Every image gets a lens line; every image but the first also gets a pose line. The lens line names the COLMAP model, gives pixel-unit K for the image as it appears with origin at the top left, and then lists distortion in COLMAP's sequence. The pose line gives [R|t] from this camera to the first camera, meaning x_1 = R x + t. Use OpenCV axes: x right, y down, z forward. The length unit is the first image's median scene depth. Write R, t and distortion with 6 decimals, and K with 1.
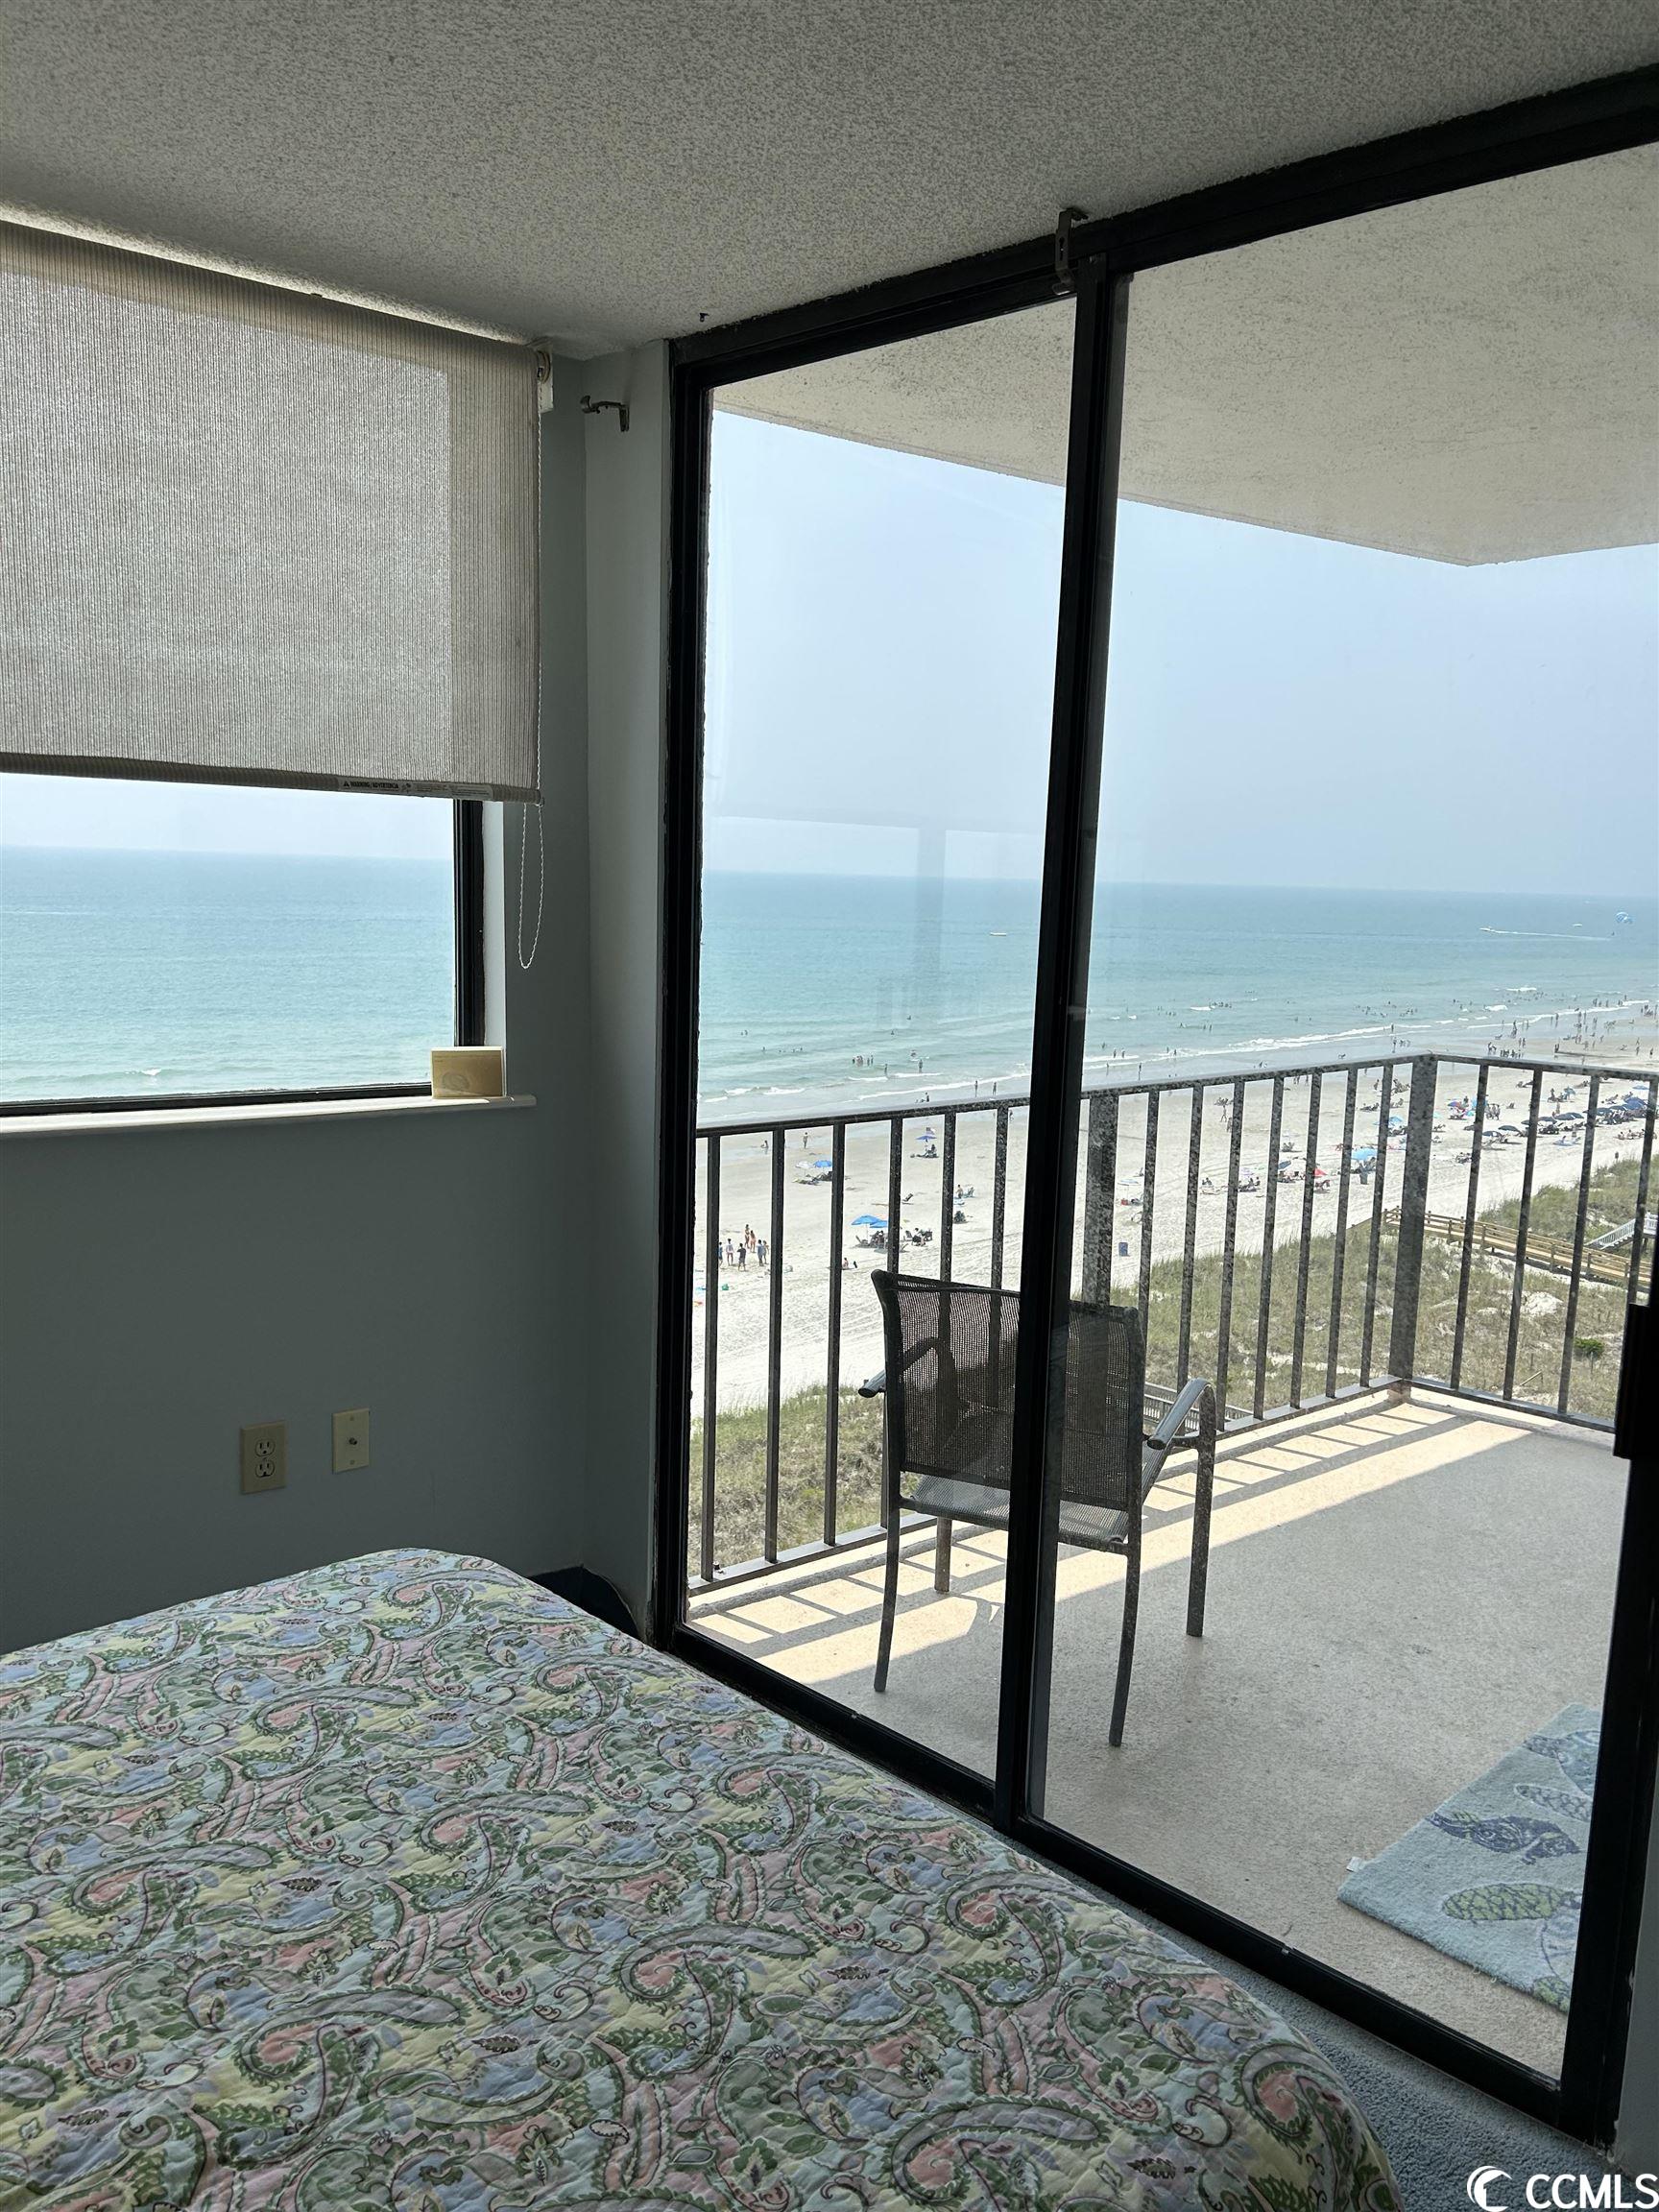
lens RADIAL K [[1676.3, 0, 829.5], [0, 1676.3, 1106.0], [0, 0, 1]] dist [0.046581, -0.056584]
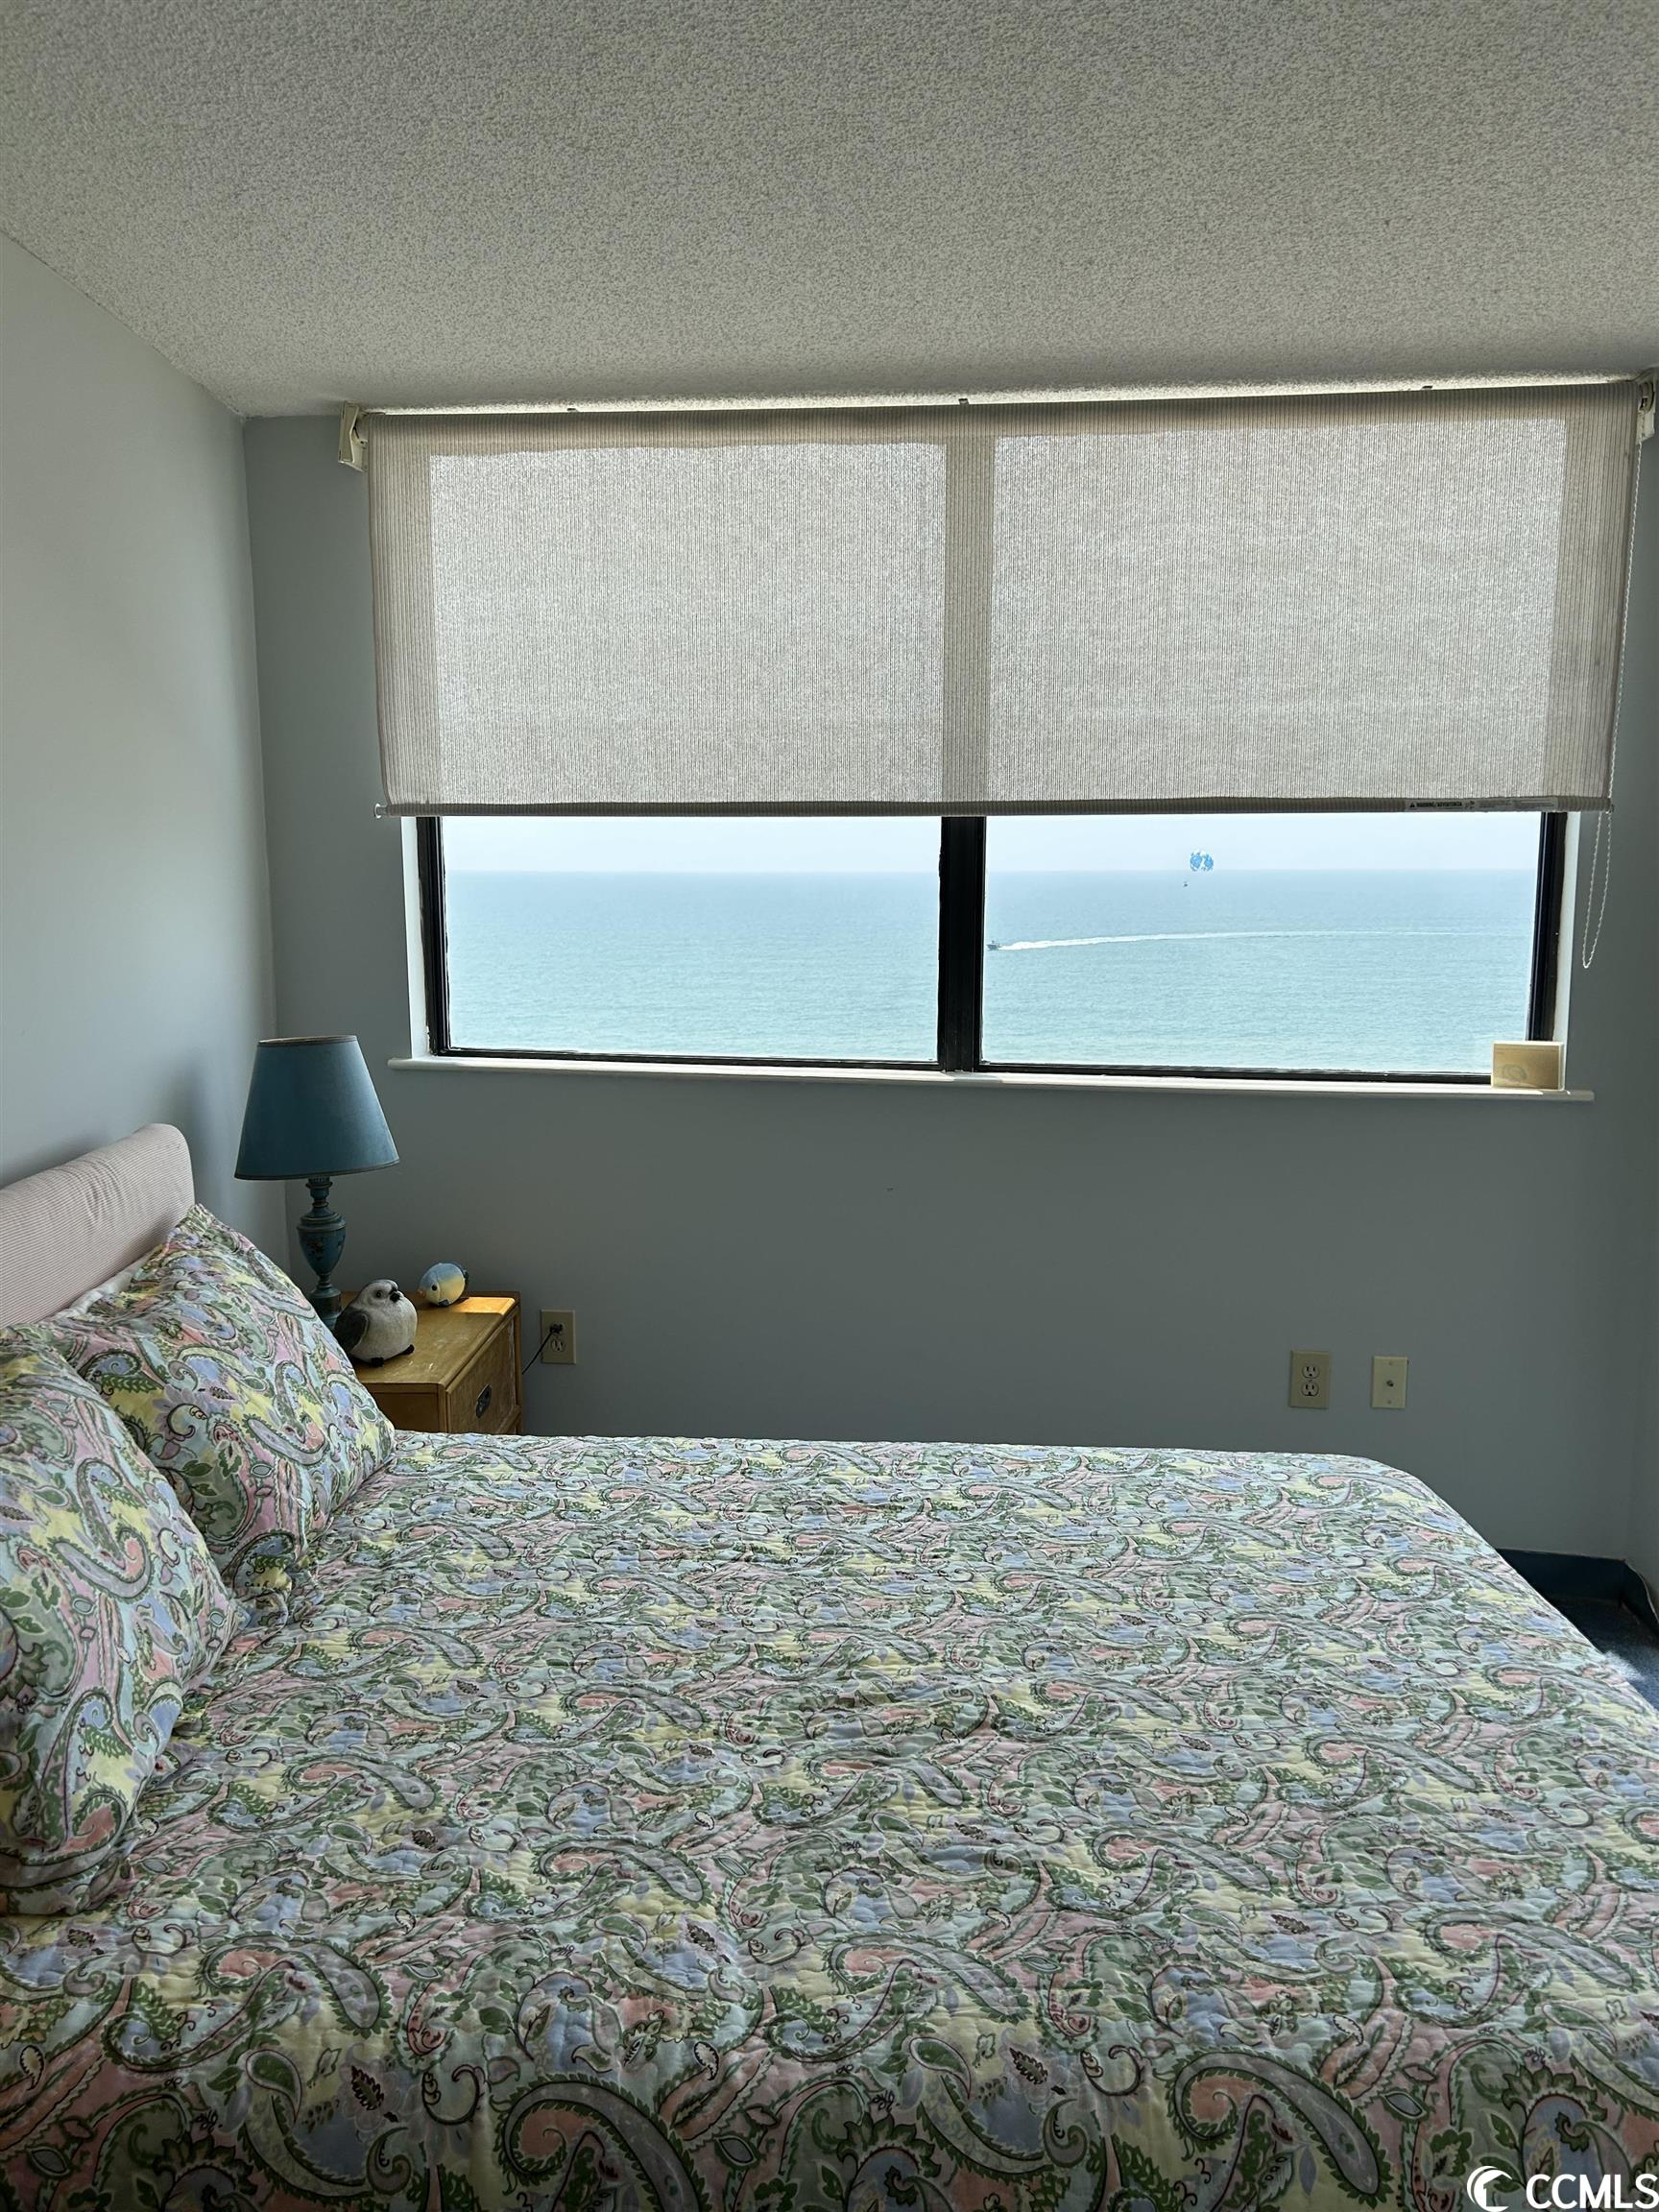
lens RADIAL K [[1619.2, 0, 751.2], [0, 1619.2, 1084.7], [0, 0, 1]] dist [0.003718, -0.021219]
pose [[0.689885, 0.064446, -0.721045, 0.366141], [-0.078094, 0.996842, 0.014377, 0.031447], [0.719694, 0.046391, 0.692739, -0.140948]]
